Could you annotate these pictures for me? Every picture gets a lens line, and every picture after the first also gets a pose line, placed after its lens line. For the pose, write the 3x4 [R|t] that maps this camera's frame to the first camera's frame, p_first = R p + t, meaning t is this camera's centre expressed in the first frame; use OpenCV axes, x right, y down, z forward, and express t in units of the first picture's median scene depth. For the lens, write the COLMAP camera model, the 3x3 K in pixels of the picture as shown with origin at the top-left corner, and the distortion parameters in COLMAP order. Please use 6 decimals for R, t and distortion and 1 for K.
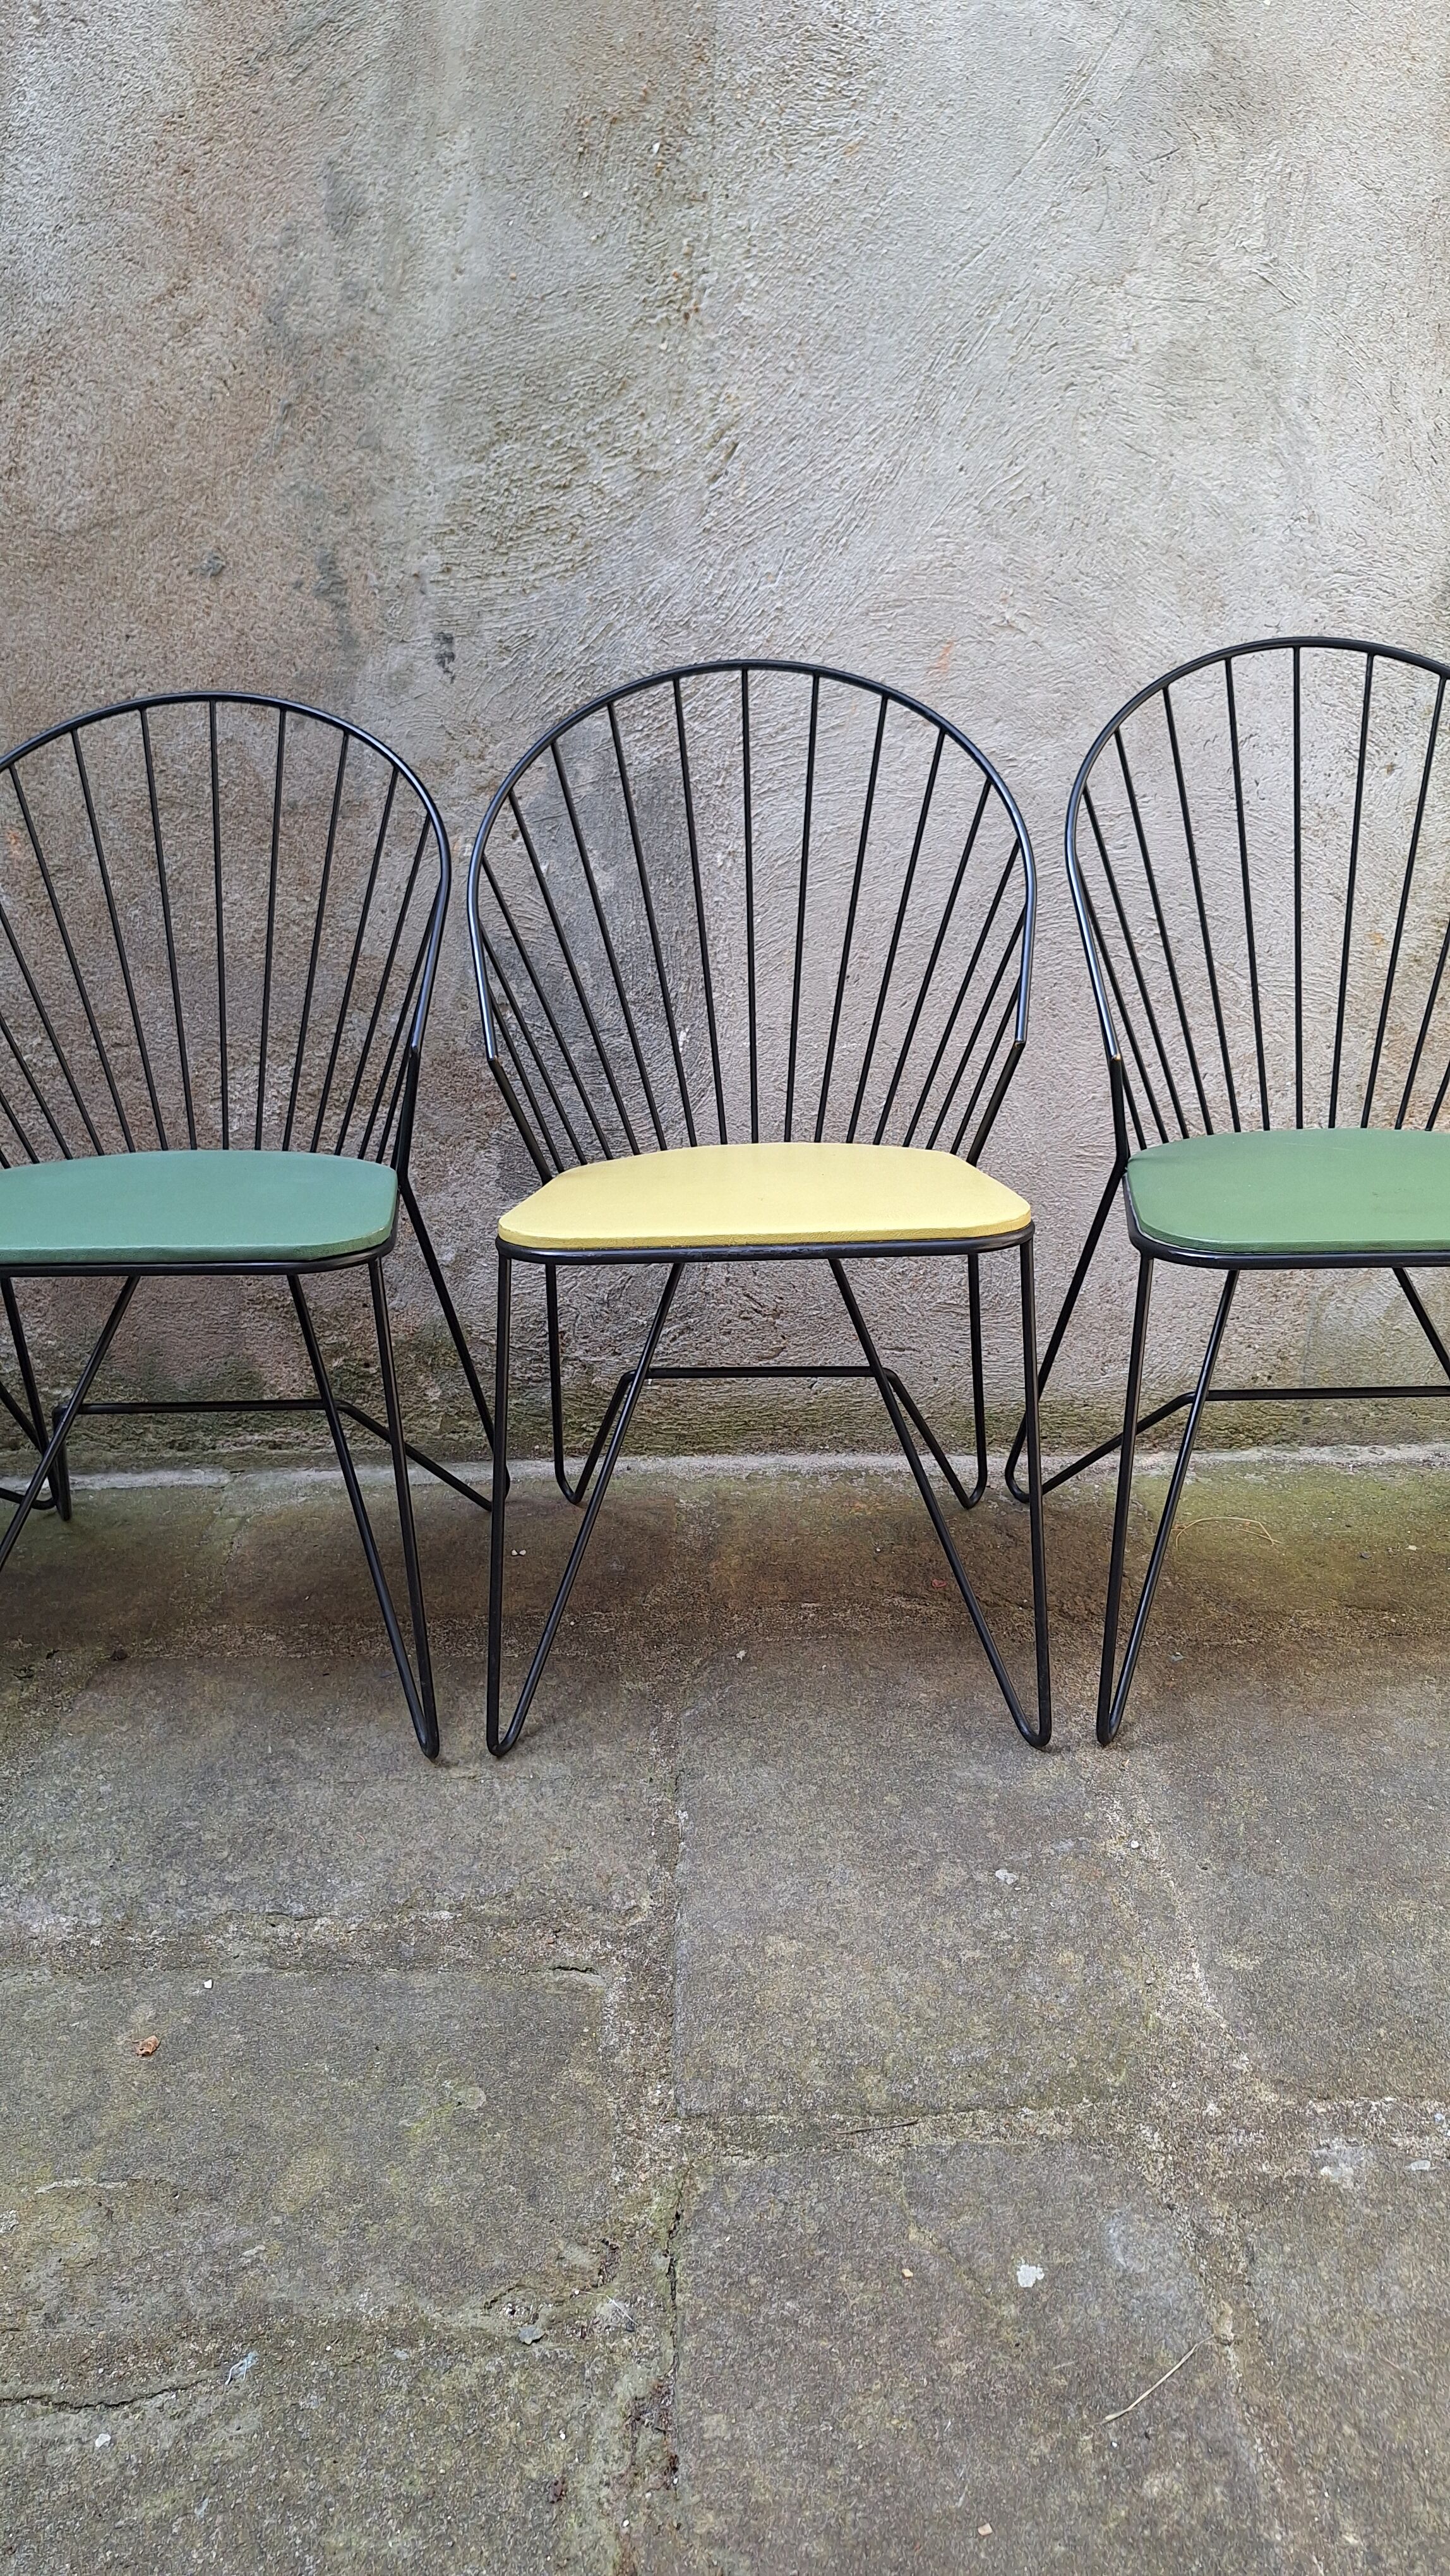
lens RADIAL K [[1798.9, 0, 713.1], [0, 1798.9, 1275.7], [0, 0, 1]] dist [0.074146, -0.106854]
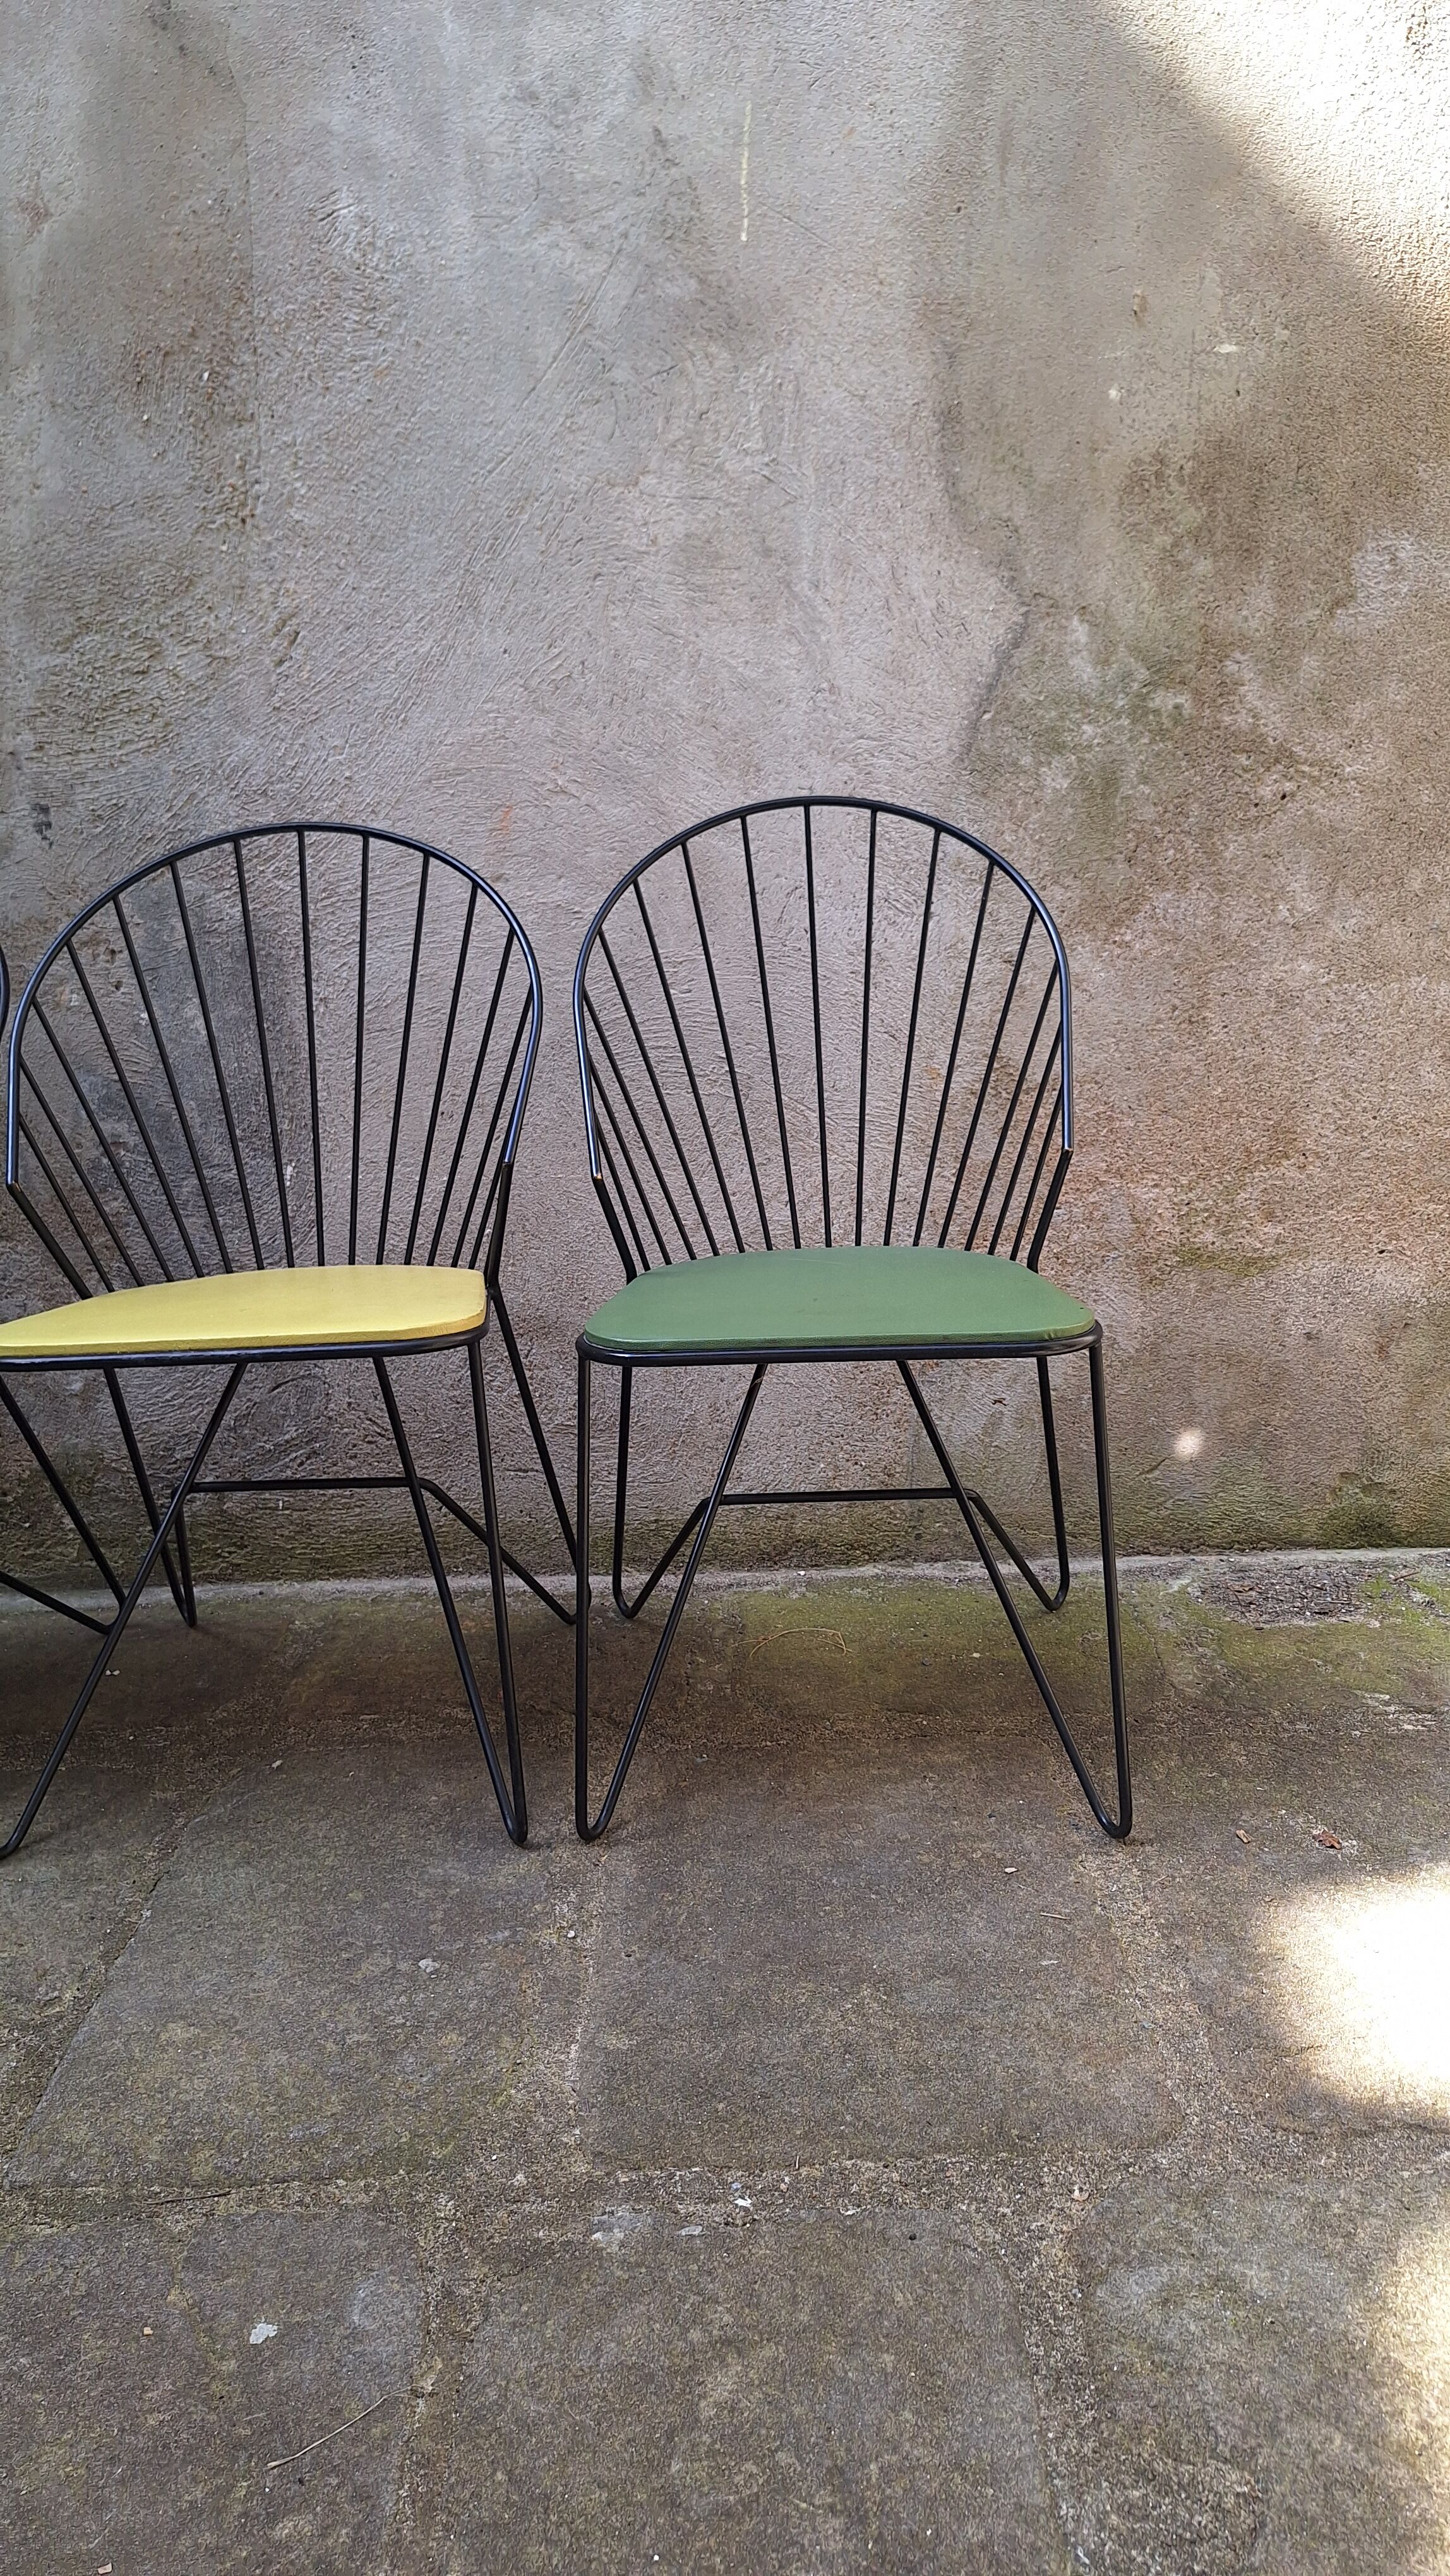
lens RADIAL K [[1798.9, 0, 705.7], [0, 1798.9, 1276.7], [0, 0, 1]] dist [0.074146, -0.106854]
pose [[0.999637, -0.012743, -0.023744, 0.284901], [0.010413, 0.995345, -0.095812, 0.036173], [0.024855, 0.095530, 0.995116, -0.044470]]
